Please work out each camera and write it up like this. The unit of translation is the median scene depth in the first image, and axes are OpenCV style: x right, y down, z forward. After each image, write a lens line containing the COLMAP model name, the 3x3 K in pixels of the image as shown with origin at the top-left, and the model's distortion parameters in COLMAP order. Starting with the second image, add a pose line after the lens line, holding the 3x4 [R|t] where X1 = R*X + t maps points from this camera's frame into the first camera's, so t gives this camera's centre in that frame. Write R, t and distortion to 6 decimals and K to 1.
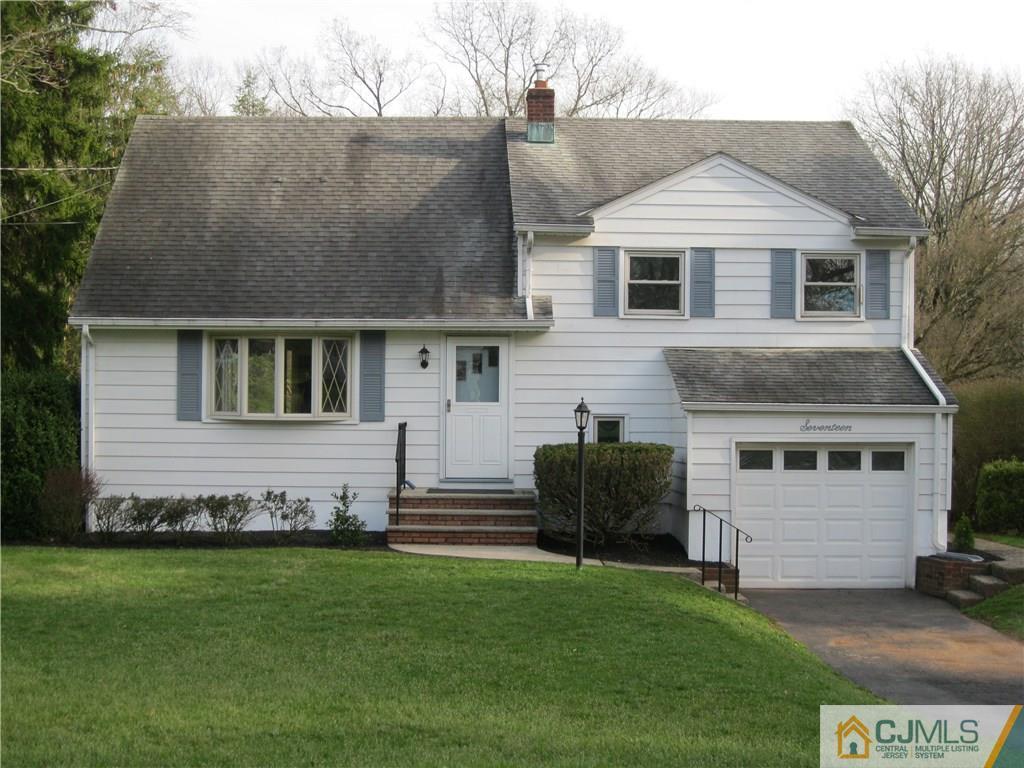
lens RADIAL K [[1527.3, 0, 512.0], [0, 1527.3, 384.0], [0, 0, 1]] dist [-0.168975, -0.008504]
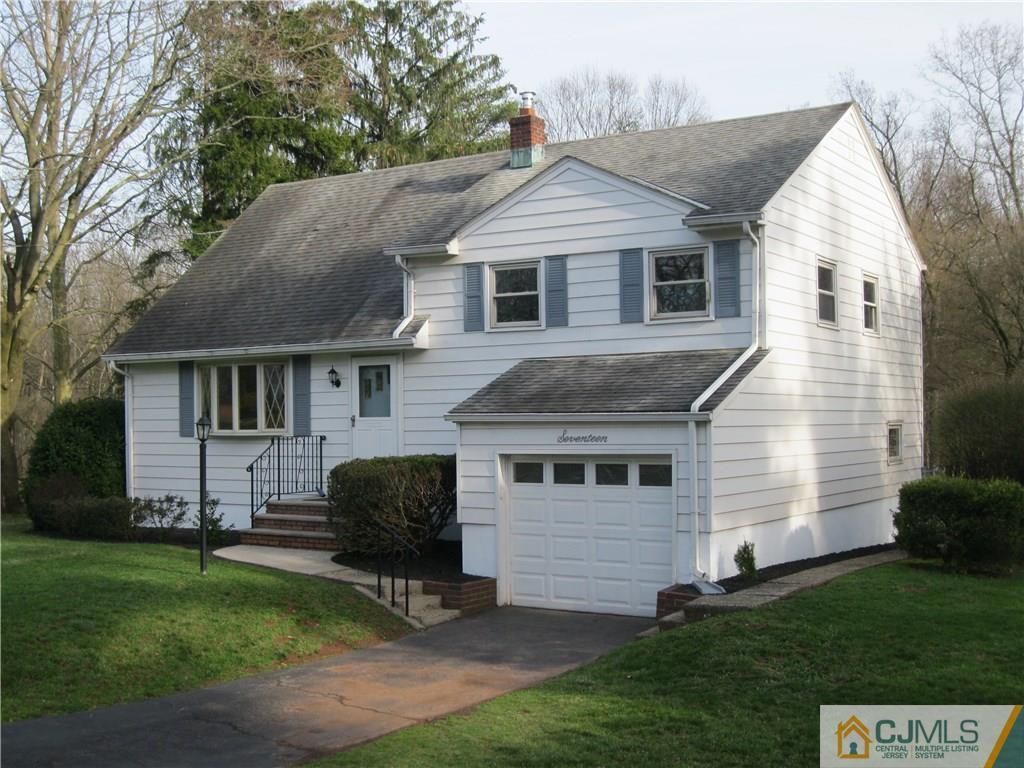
lens RADIAL K [[1284.6, 0, 512.0], [0, 1284.6, 384.0], [0, 0, 1]] dist [-0.161413, -0.002739]
pose [[0.836419, -0.031936, -0.547159, 0.553425], [0.022156, 0.999455, -0.024467, 0.012696], [0.547642, 0.008342, 0.836671, 0.295725]]
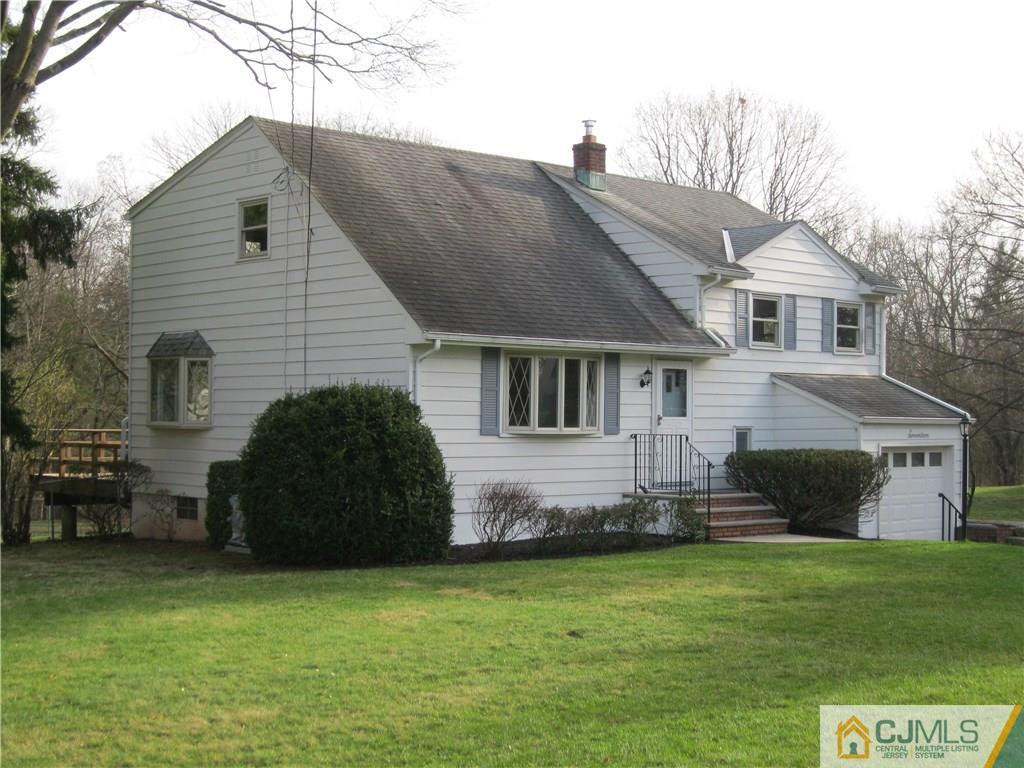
lens RADIAL K [[1527.3, 0, 512.0], [0, 1527.3, 384.0], [0, 0, 1]] dist [-0.168975, -0.008504]
pose [[0.747542, 0.013337, 0.664081, -0.886691], [-0.006219, 0.999895, -0.013081, 0.002674], [-0.664186, 0.005649, 0.747546, 0.213376]]
